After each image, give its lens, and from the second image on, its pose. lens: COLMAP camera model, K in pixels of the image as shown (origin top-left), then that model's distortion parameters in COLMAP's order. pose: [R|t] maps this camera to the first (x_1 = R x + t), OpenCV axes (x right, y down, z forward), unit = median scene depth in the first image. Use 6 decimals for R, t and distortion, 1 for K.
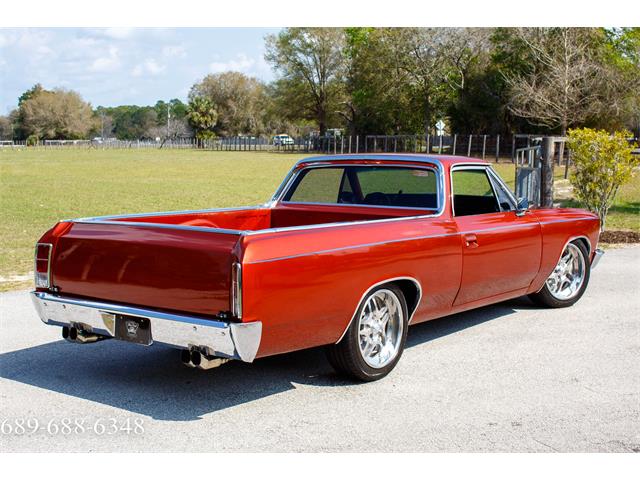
lens RADIAL K [[916.1, 0, 320.0], [0, 916.1, 240.0], [0, 0, 1]] dist [-0.041211, 0.104323]
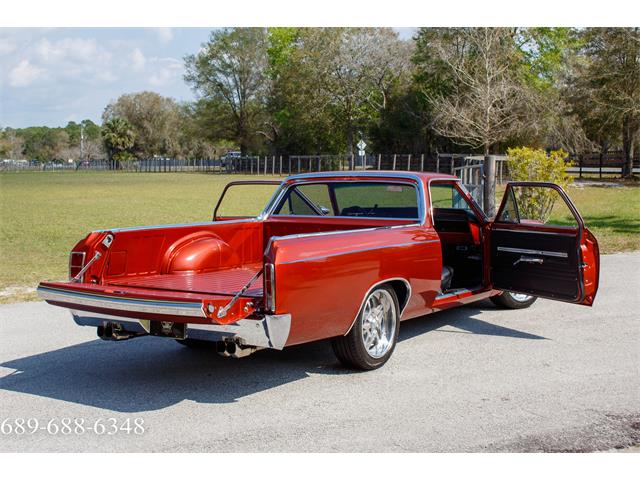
lens RADIAL K [[926.6, 0, 305.5], [0, 926.6, 240.3], [0, 0, 1]] dist [-0.032954, 0.039080]
pose [[0.997379, -0.011740, 0.071401, -0.076874], [0.013380, 0.999657, -0.022535, 0.013221], [-0.071112, 0.023431, 0.997193, -0.105835]]
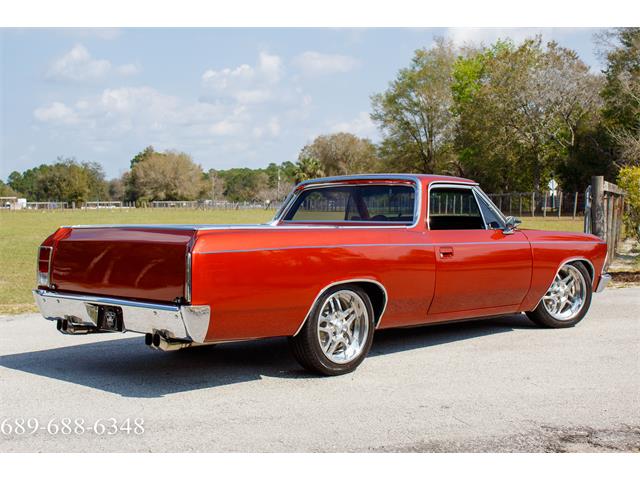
lens RADIAL K [[944.9, 0, 320.0], [0, 944.9, 240.0], [0, 0, 1]] dist [-0.037416, 0.050316]
pose [[0.993049, 0.004072, -0.117635, 0.123008], [-0.012122, 0.997625, -0.067800, 0.051175], [0.117080, 0.068754, 0.990740, -0.079230]]
